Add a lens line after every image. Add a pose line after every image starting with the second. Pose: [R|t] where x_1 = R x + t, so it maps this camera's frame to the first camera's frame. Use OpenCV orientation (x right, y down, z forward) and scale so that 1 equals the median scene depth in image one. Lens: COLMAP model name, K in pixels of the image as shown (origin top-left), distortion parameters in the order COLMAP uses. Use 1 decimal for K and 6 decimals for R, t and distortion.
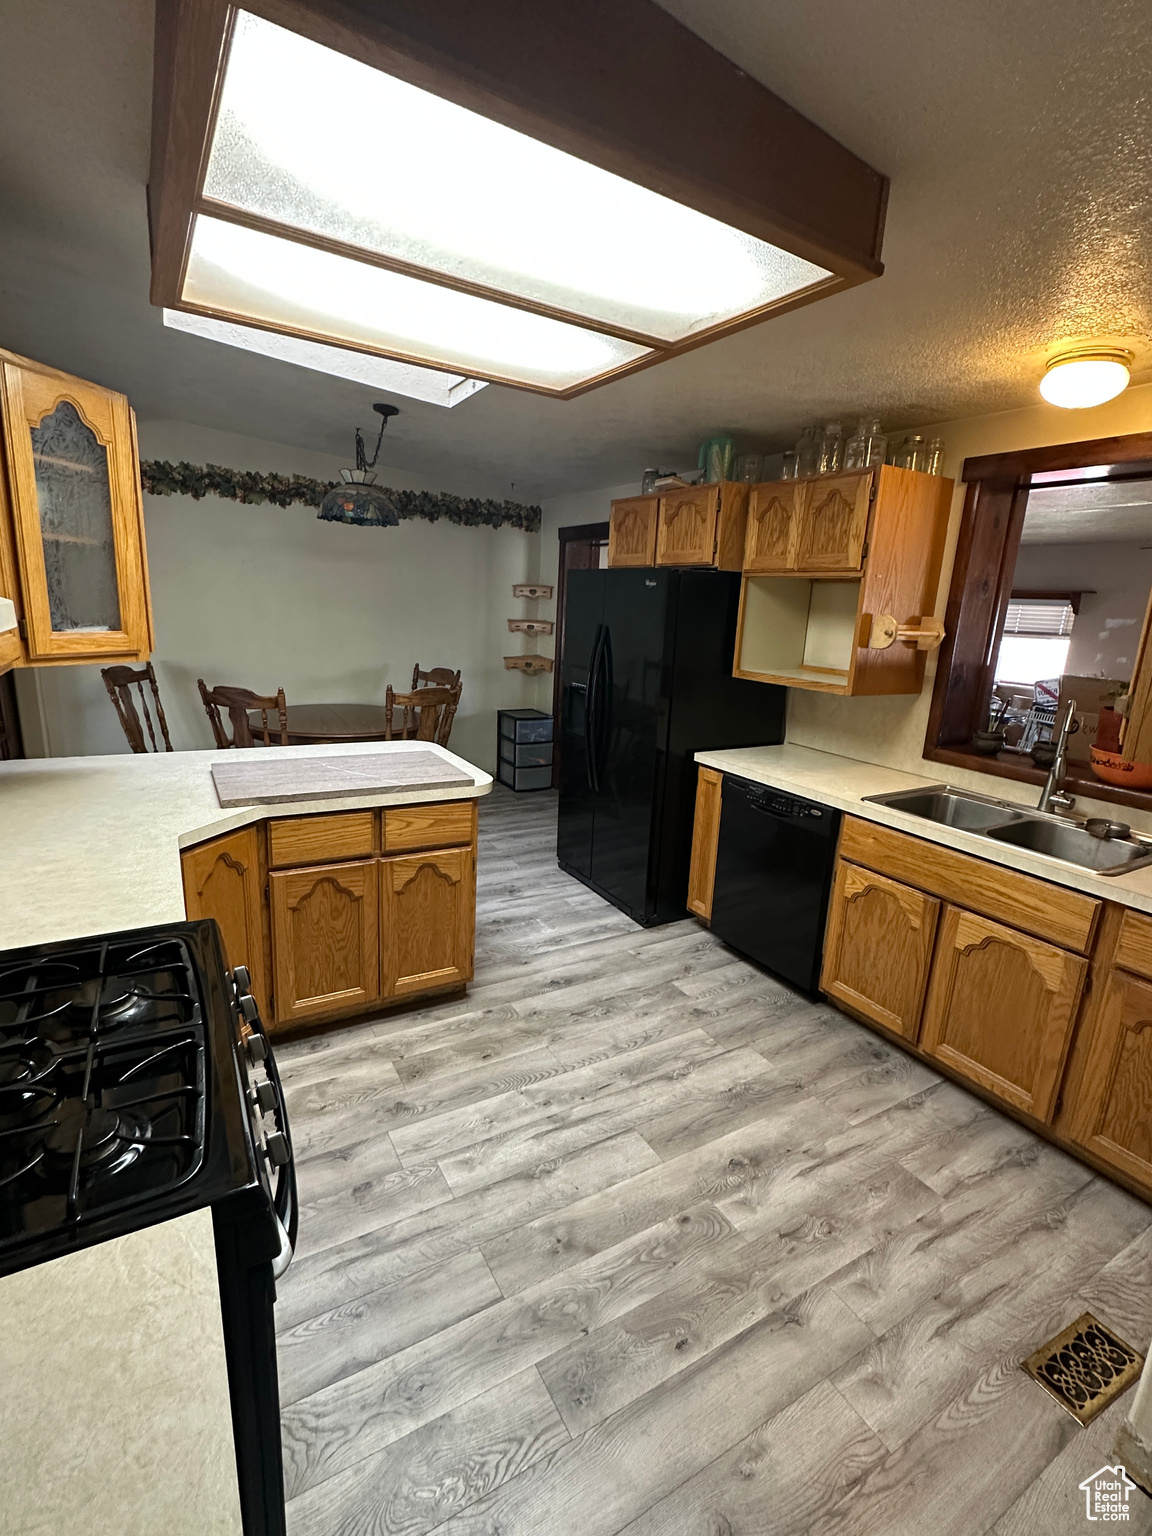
lens RADIAL K [[711.7, 0, 581.8], [0, 711.7, 766.6], [0, 0, 1]] dist [-0.004234, 0.000345]
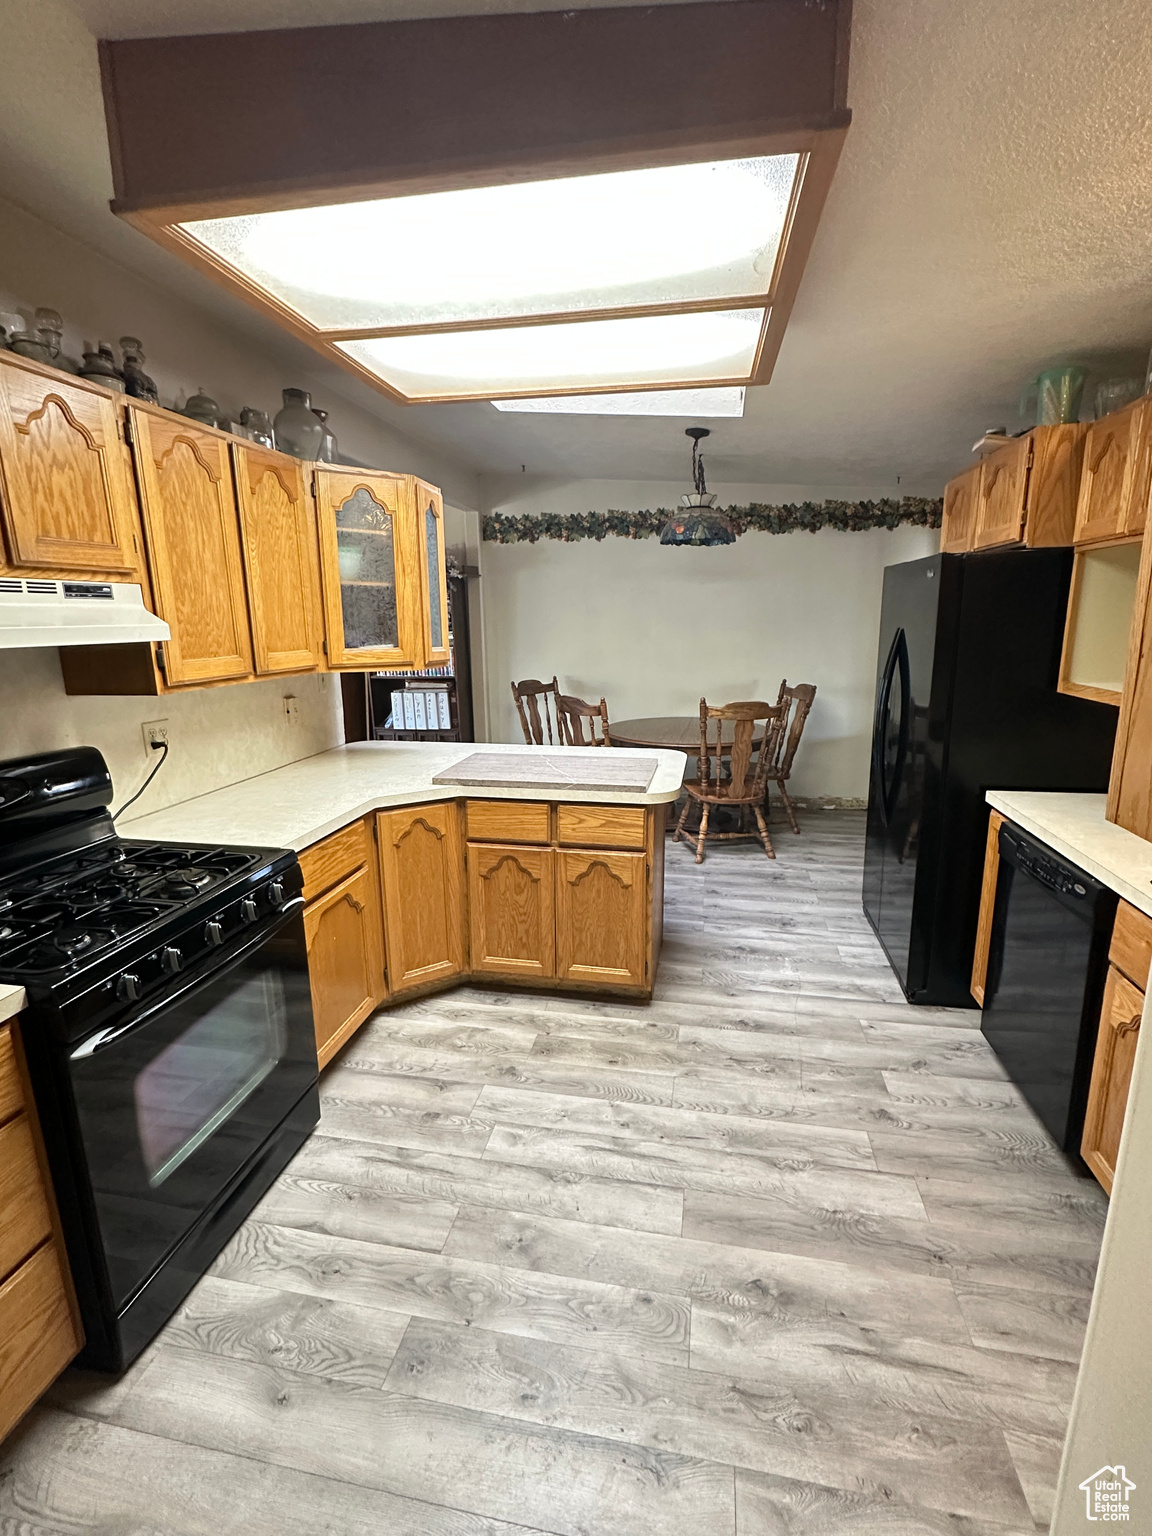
lens RADIAL K [[711.7, 0, 565.4], [0, 711.7, 764.9], [0, 0, 1]] dist [-0.004234, 0.000345]
pose [[0.739770, 0.080631, -0.668011, 0.452332], [-0.103321, 0.994632, 0.005636, -0.006558], [0.664880, 0.064850, 0.744130, 0.184488]]
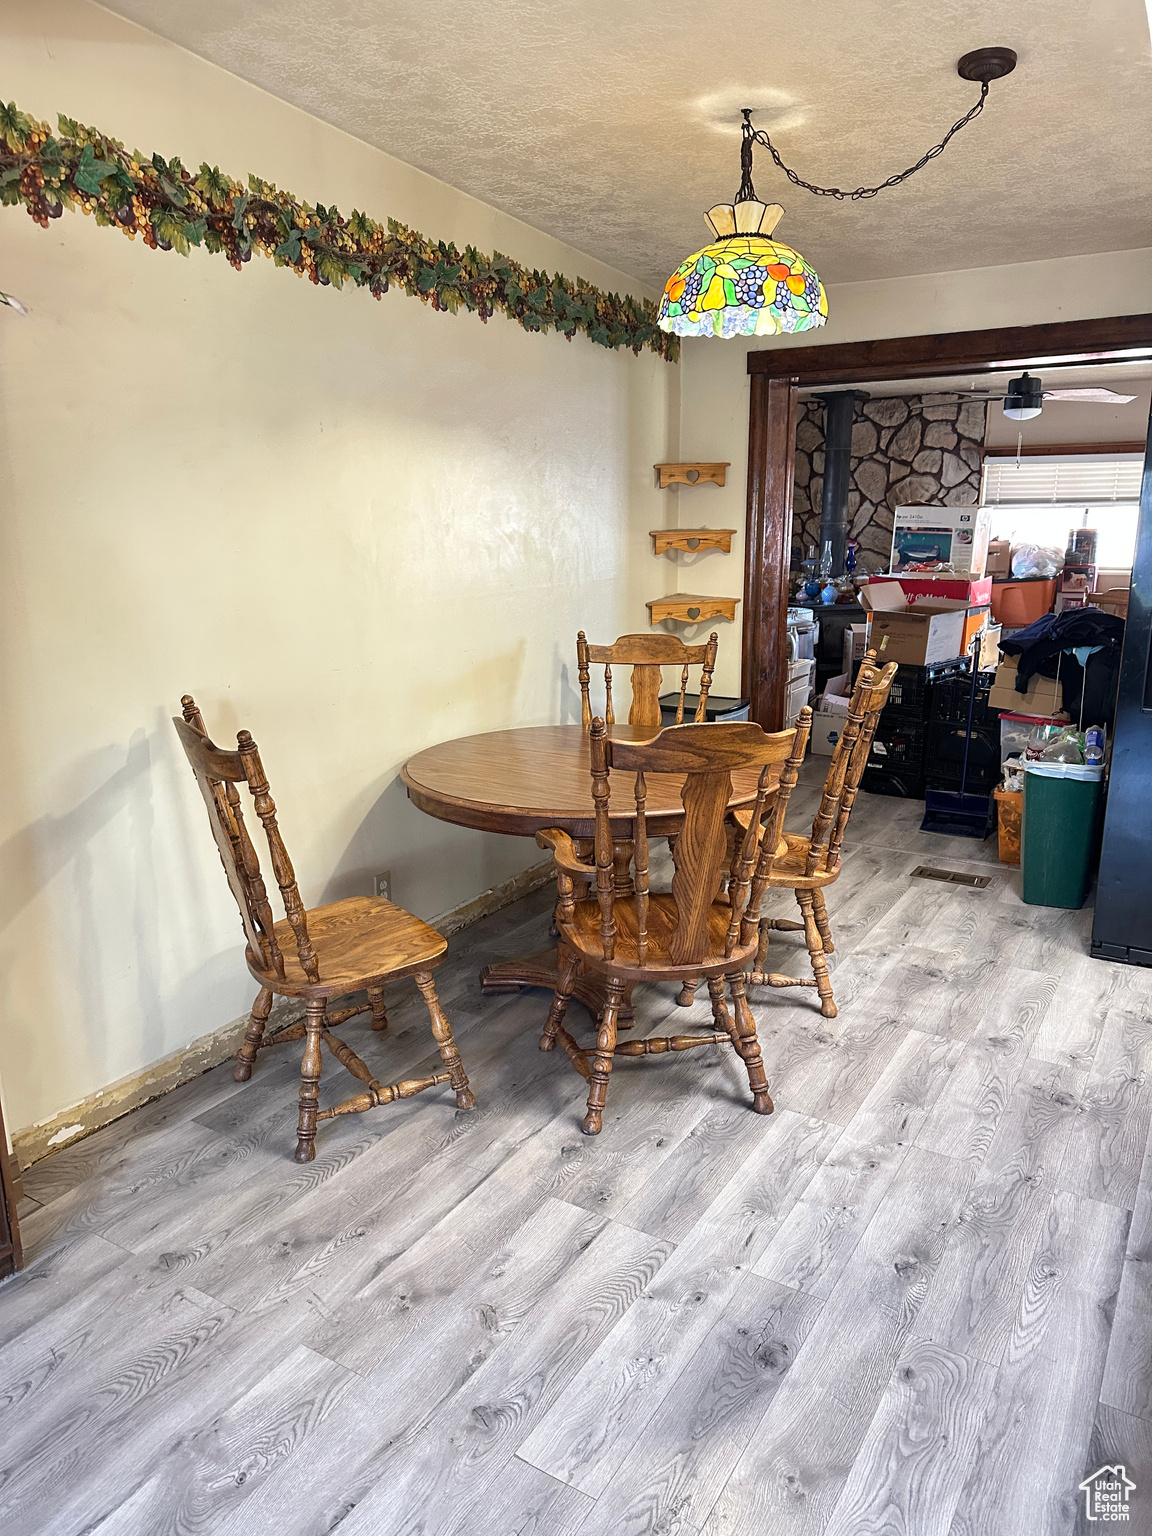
lens RADIAL K [[1096.9, 0, 616.0], [0, 1096.9, 768.2], [0, 0, 1]] dist [0.012626, -0.012396]
pose [[0.869099, -0.172159, 0.463711, -1.275217], [0.161322, 0.984870, 0.063292, -0.208981], [-0.467592, 0.019800, 0.883723, 0.706471]]
